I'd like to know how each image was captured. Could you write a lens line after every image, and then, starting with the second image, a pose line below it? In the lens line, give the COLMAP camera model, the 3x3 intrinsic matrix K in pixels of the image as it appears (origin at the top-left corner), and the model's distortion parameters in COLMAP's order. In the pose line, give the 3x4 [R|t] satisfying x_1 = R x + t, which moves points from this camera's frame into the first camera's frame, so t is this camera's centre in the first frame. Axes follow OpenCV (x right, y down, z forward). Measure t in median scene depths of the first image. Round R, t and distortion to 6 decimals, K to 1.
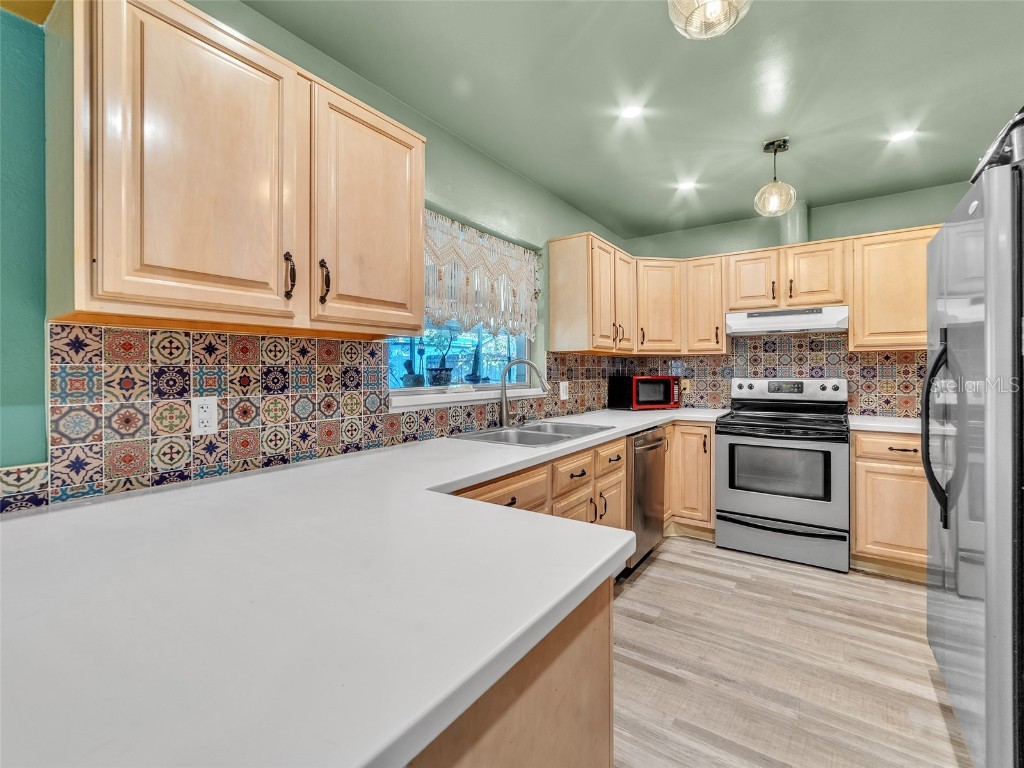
lens RADIAL K [[459.6, 0, 506.2], [0, 459.6, 373.5], [0, 0, 1]] dist [-0.023836, 0.003196]
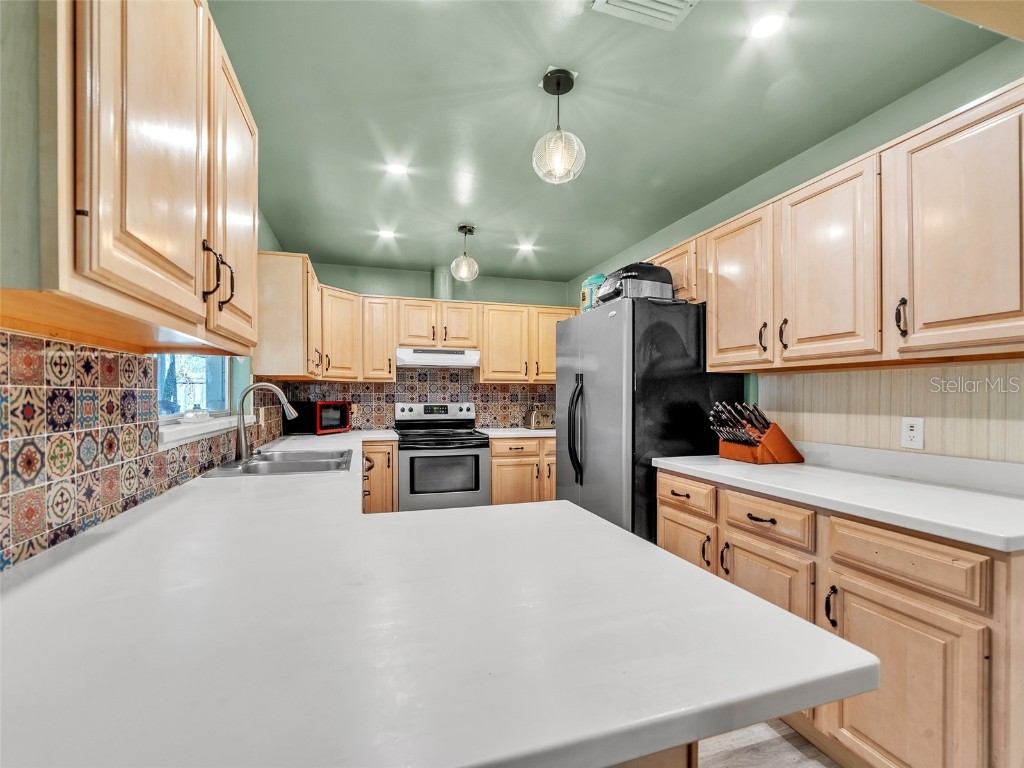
lens RADIAL K [[459.6, 0, 509.2], [0, 459.6, 398.3], [0, 0, 1]] dist [-0.023836, 0.003196]
pose [[0.610735, 0.000000, 0.791835, -0.371691], [0.001360, 0.999999, -0.001048, 0.000021], [-0.791834, 0.001717, 0.610734, 0.065927]]
